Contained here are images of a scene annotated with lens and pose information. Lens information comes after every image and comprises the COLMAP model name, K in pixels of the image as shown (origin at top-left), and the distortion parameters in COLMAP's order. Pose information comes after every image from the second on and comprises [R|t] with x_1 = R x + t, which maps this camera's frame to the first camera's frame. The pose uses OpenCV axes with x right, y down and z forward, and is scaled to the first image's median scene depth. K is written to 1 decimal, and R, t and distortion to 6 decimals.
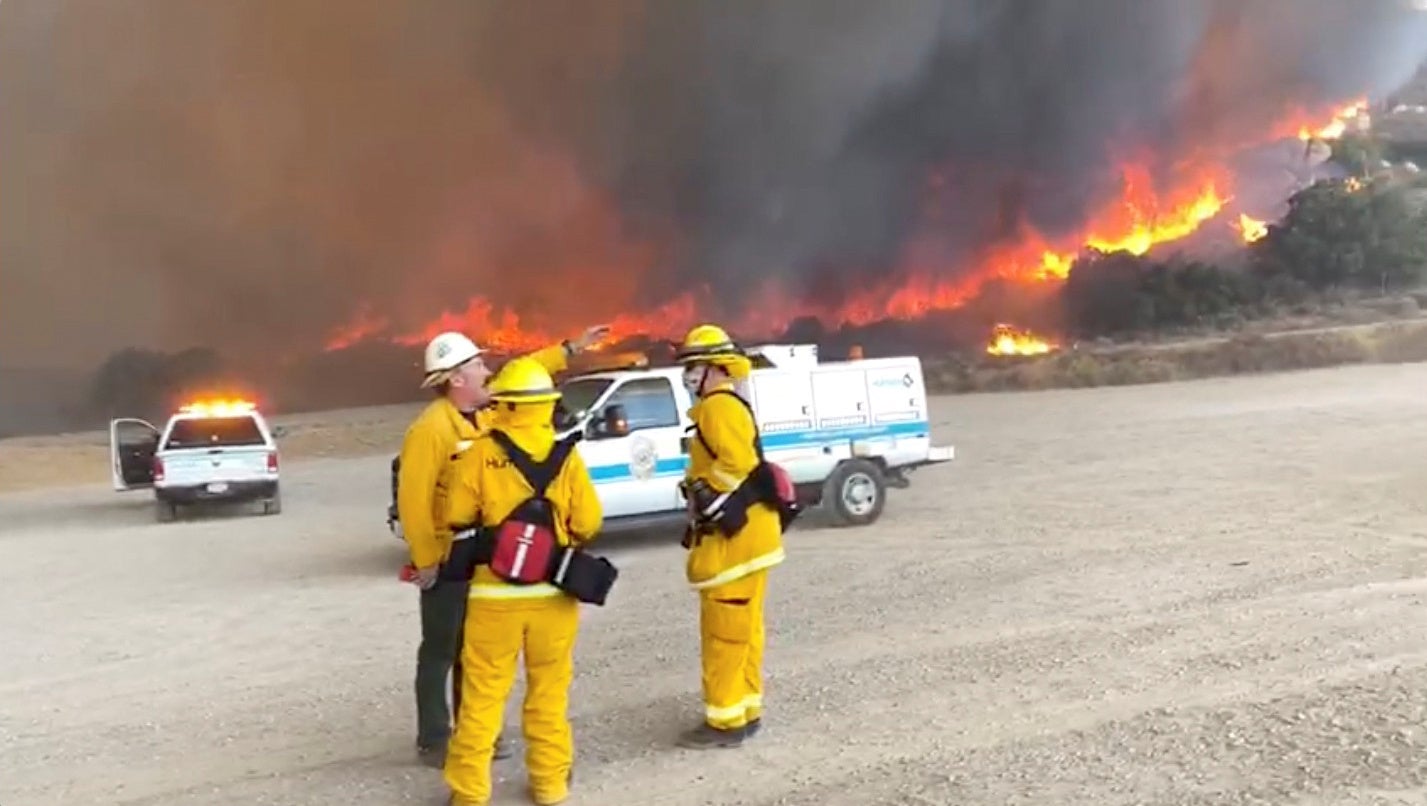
lens RADIAL K [[1049.8, 0, 713.5], [0, 1049.8, 403.0], [0, 0, 1]] dist [0.069769, -0.109673]
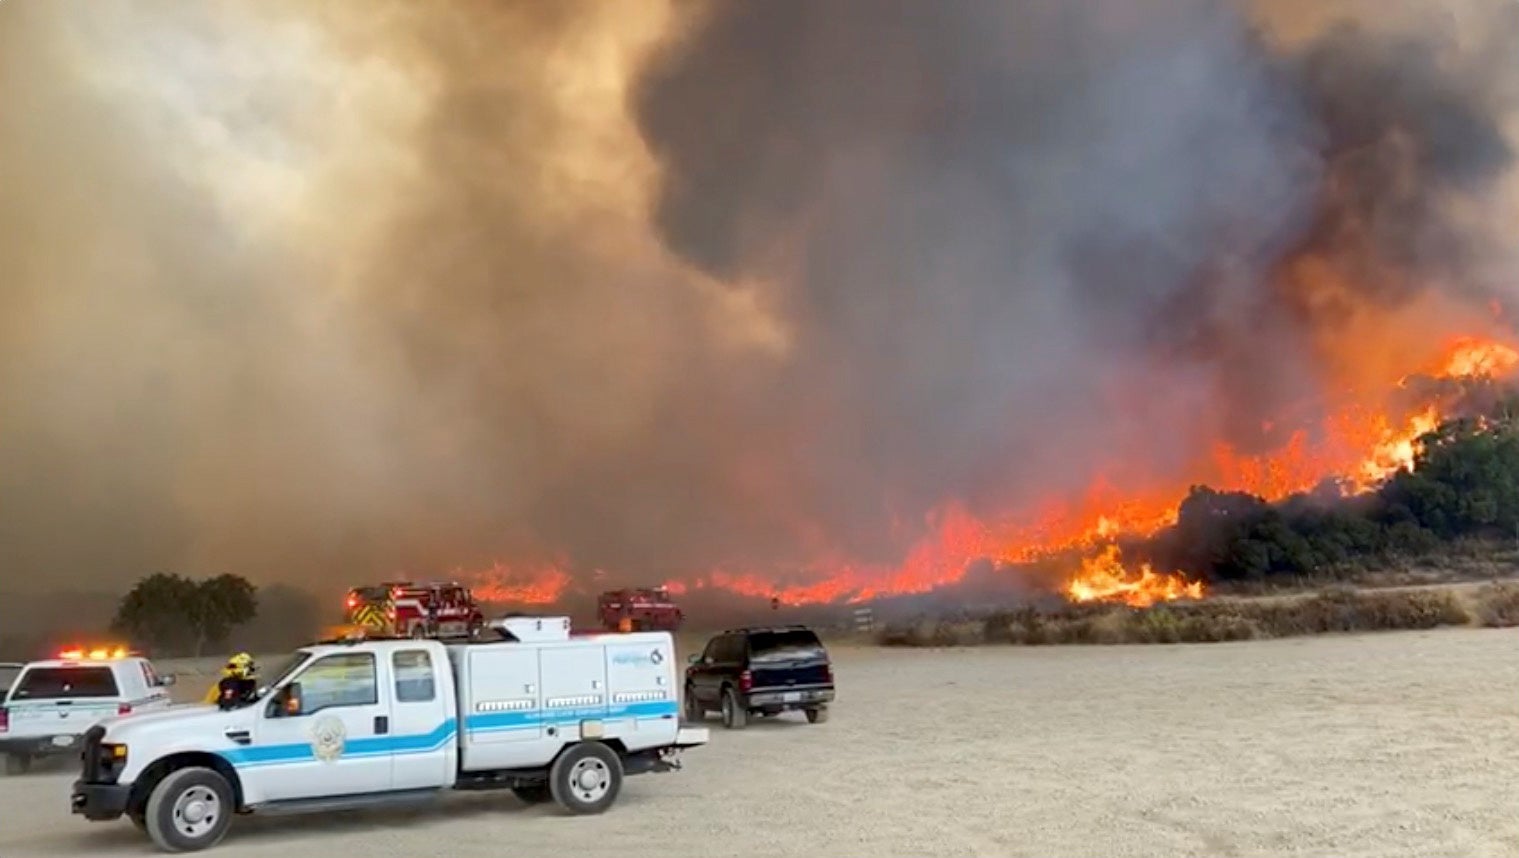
lens RADIAL K [[1117.5, 0, 759.5], [0, 1117.5, 429.0], [0, 0, 1]] dist [0.069769, -0.109673]
pose [[0.998741, 0.018506, -0.046617, 0.307557], [-0.026925, 0.981987, -0.187021, -0.035663], [0.042316, 0.188040, 0.981249, -0.047428]]
